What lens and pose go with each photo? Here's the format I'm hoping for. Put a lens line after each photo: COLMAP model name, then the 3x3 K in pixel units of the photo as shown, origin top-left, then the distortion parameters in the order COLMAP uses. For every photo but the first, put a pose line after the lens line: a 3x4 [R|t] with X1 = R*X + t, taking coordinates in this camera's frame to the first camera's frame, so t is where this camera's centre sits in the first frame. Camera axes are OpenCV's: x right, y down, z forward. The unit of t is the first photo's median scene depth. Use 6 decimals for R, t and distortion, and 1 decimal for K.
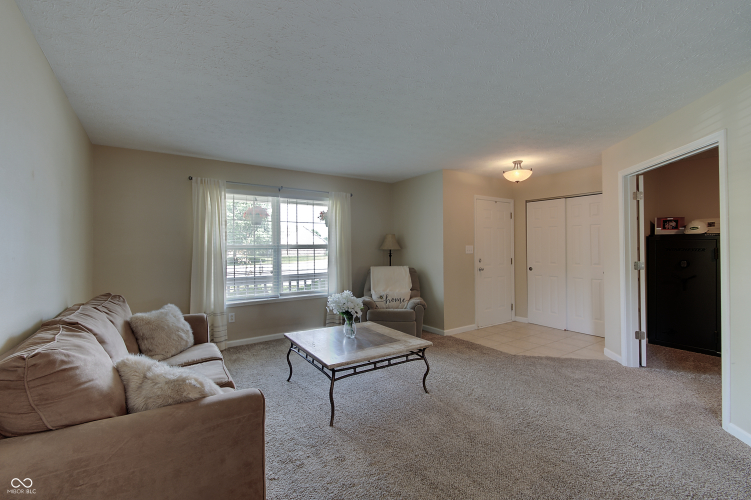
lens RADIAL K [[324.1, 0, 368.2], [0, 324.1, 244.5], [0, 0, 1]] dist [0.024044, -0.016205]
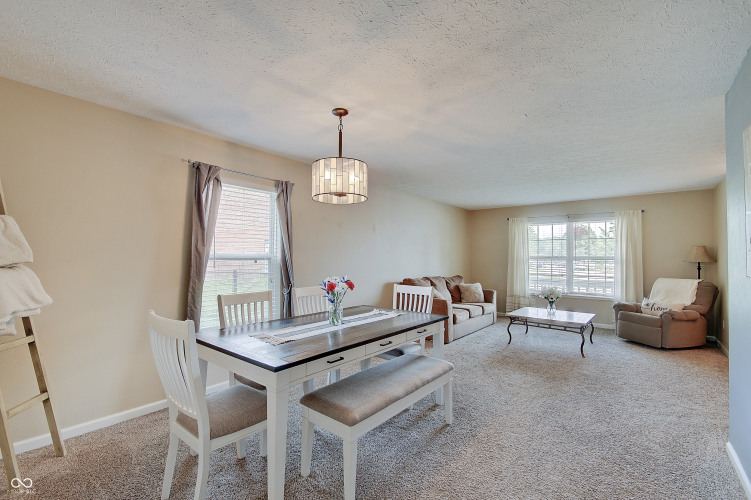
lens RADIAL K [[324.1, 0, 368.2], [0, 324.1, 244.5], [0, 0, 1]] dist [0.024044, -0.016205]
pose [[0.299284, -0.027166, -0.953777, 0.774180], [0.000724, 0.999601, -0.028244, -0.011298], [0.954164, 0.007762, 0.299184, -0.228254]]
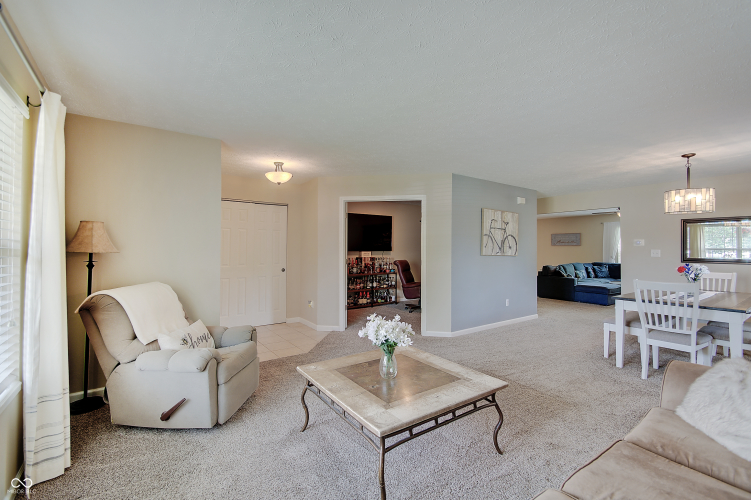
lens RADIAL K [[322.5, 0, 364.8], [0, 322.5, 246.6], [0, 0, 1]] dist [-0.001579, -0.000492]
pose [[-0.018546, 0.010758, 0.999770, -0.476649], [-0.010094, 0.999889, -0.010947, 0.007134], [-0.999777, -0.010294, -0.018435, 0.675129]]
